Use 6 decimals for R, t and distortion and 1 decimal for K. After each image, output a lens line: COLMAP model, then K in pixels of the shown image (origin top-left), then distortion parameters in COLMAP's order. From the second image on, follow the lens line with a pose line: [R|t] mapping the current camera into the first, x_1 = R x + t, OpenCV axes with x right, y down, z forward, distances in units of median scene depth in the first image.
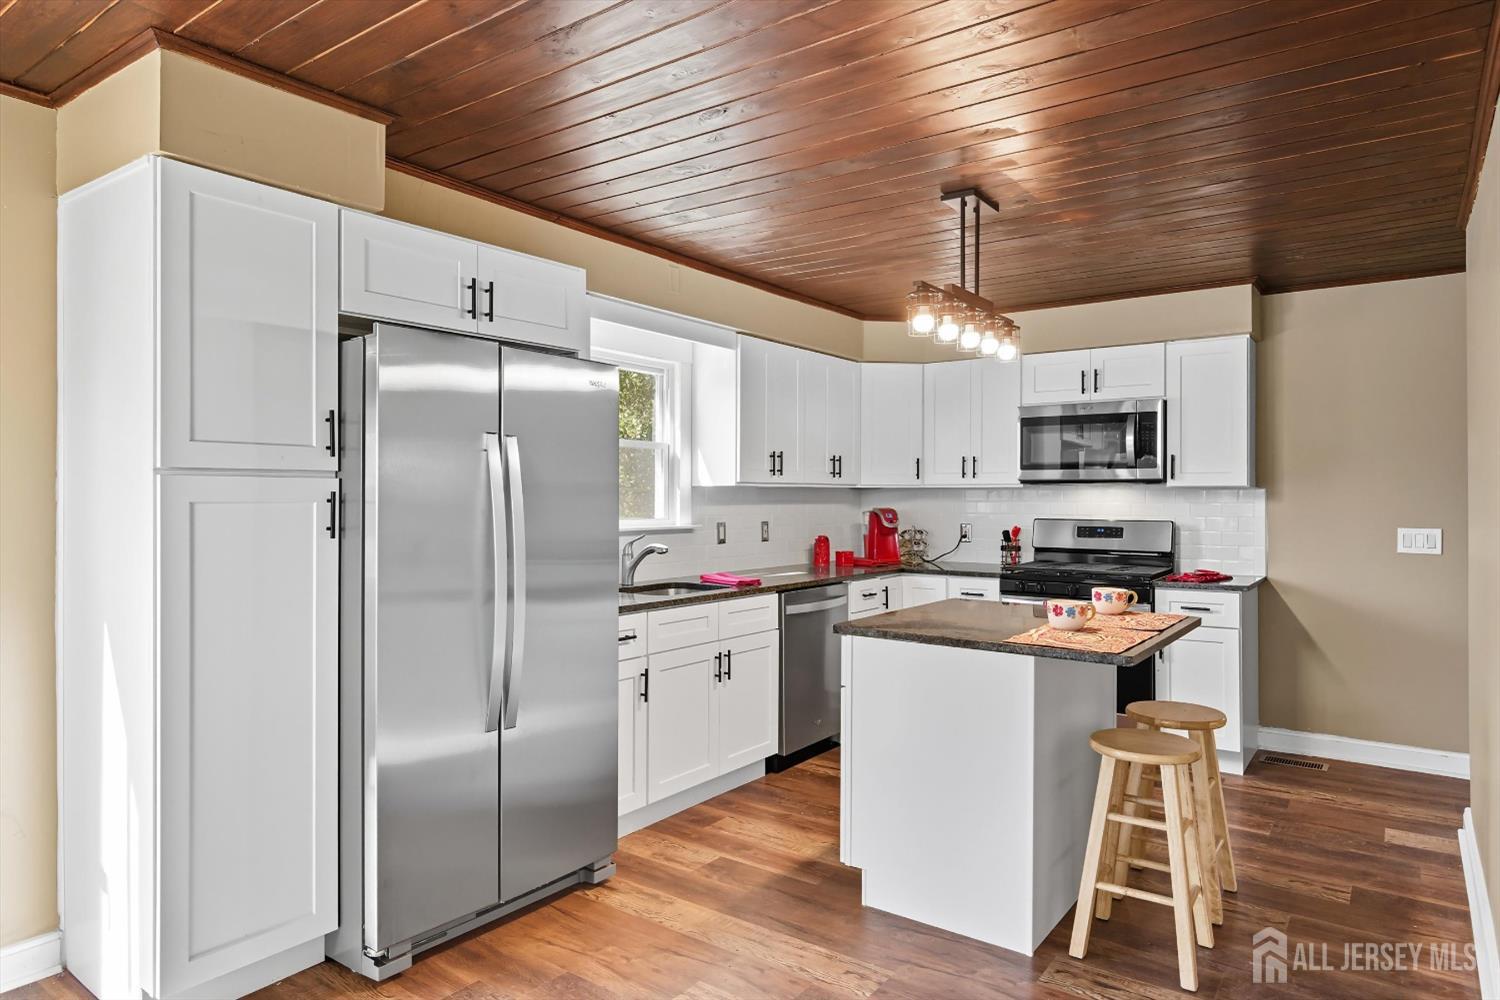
lens RADIAL K [[902.9, 0, 753.2], [0, 902.9, 498.2], [0, 0, 1]] dist [0.005728, 0.002329]
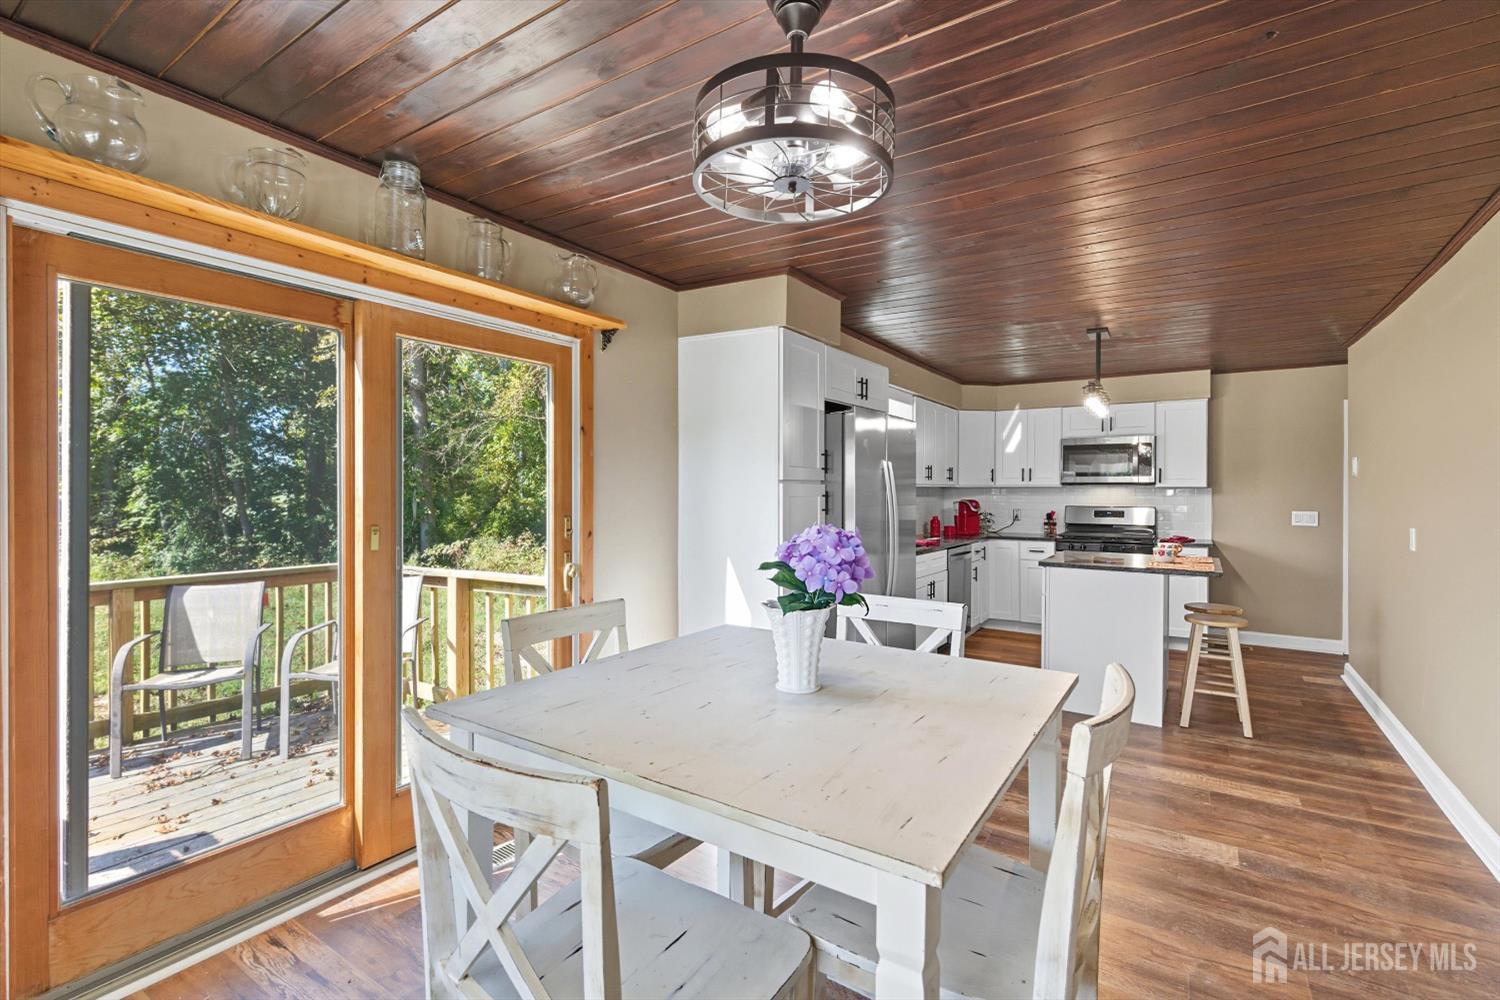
lens RADIAL K [[691.2, 0, 750.8], [0, 691.2, 493.8], [0, 0, 1]] dist [0.012224, 0.000304]
pose [[0.998231, 0.001142, 0.059444, -0.379129], [-0.001369, 0.999992, 0.003783, -0.003796], [-0.059440, -0.003858, 0.998224, -0.255345]]
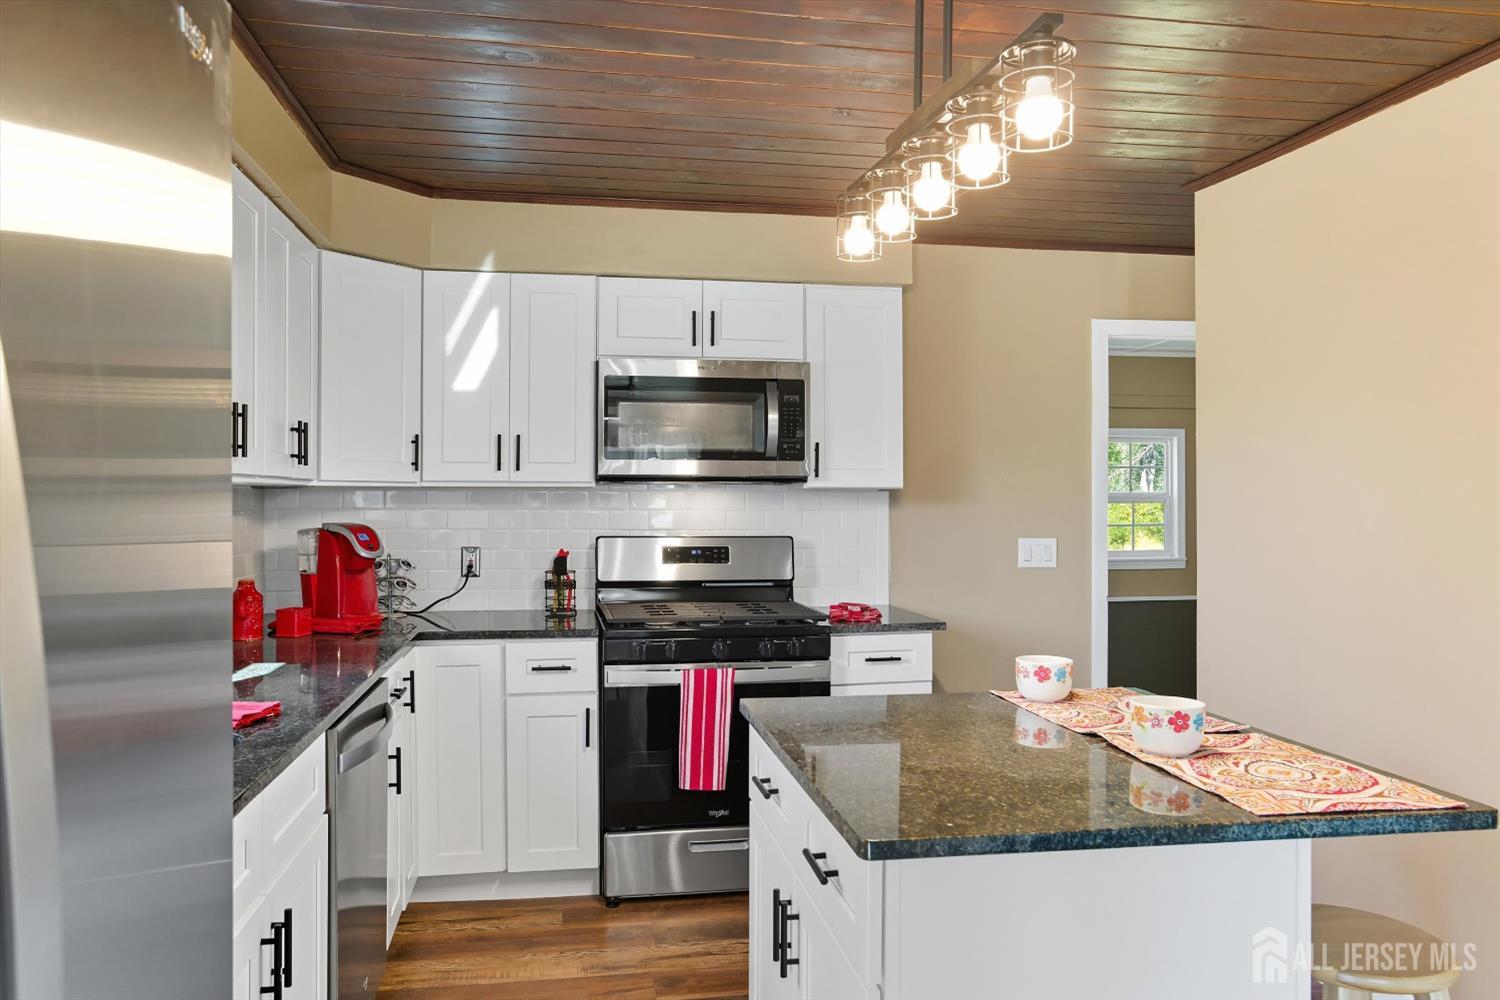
lens RADIAL K [[1082.5, 0, 740.6], [0, 1082.5, 501.3], [0, 0, 1]] dist [-0.042350, 0.000579]
pose [[0.701096, -0.002952, 0.713061, -0.181891], [-0.000047, 0.999991, 0.004187, -0.005871], [-0.713067, -0.002969, 0.701090, 0.441785]]
